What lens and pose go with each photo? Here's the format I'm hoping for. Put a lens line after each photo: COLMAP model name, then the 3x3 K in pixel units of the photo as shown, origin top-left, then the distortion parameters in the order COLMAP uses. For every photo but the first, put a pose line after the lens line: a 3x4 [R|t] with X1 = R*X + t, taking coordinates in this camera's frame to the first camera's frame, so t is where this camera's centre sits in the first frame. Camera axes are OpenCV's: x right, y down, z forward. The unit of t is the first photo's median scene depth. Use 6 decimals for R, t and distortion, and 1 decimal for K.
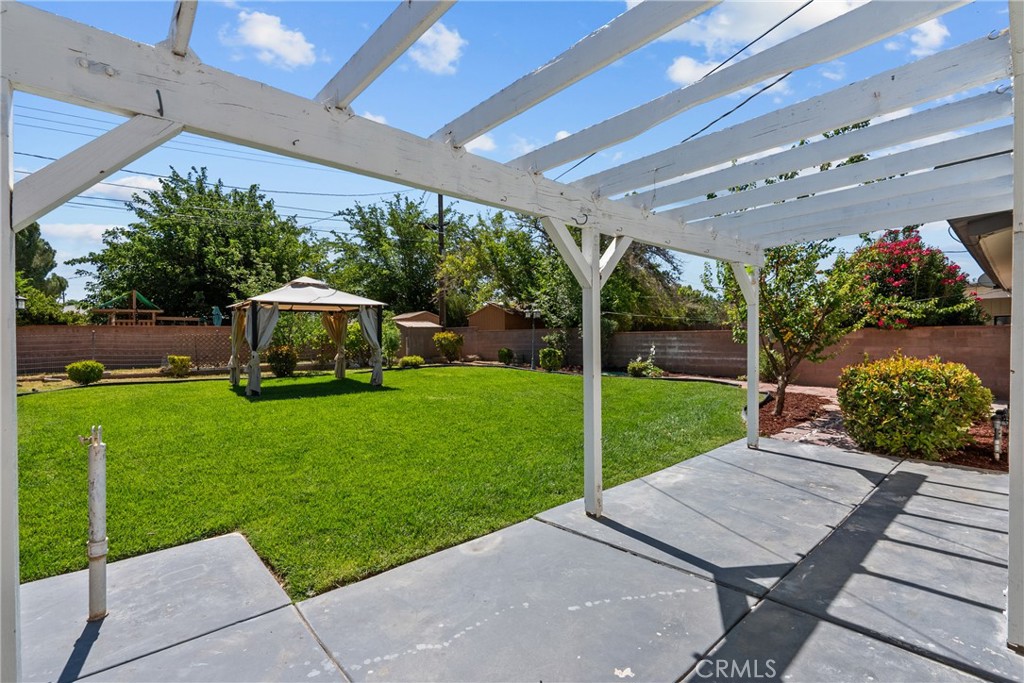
lens RADIAL K [[465.9, 0, 508.9], [0, 465.9, 343.6], [0, 0, 1]] dist [-0.003647, 0.001295]
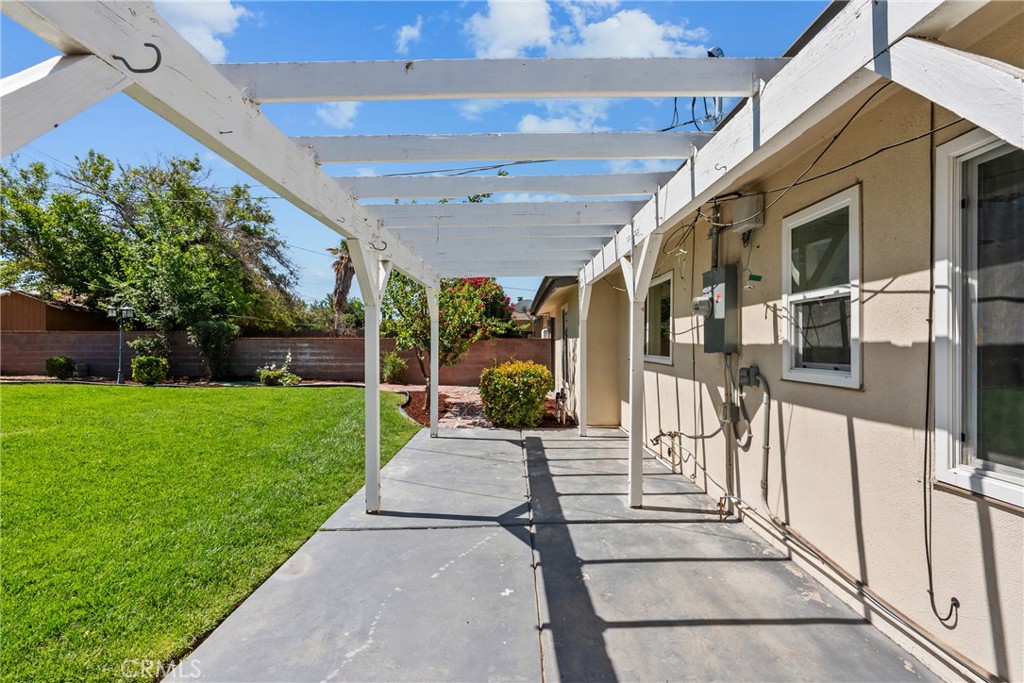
lens RADIAL K [[530.5, 0, 442.7], [0, 530.5, 341.3], [0, 0, 1]] dist [-0.001544, 0.000897]
pose [[0.672728, 0.004223, 0.739878, -0.457739], [-0.000454, 0.999986, -0.005295, -0.020913], [-0.739890, 0.003226, 0.672720, 0.023262]]
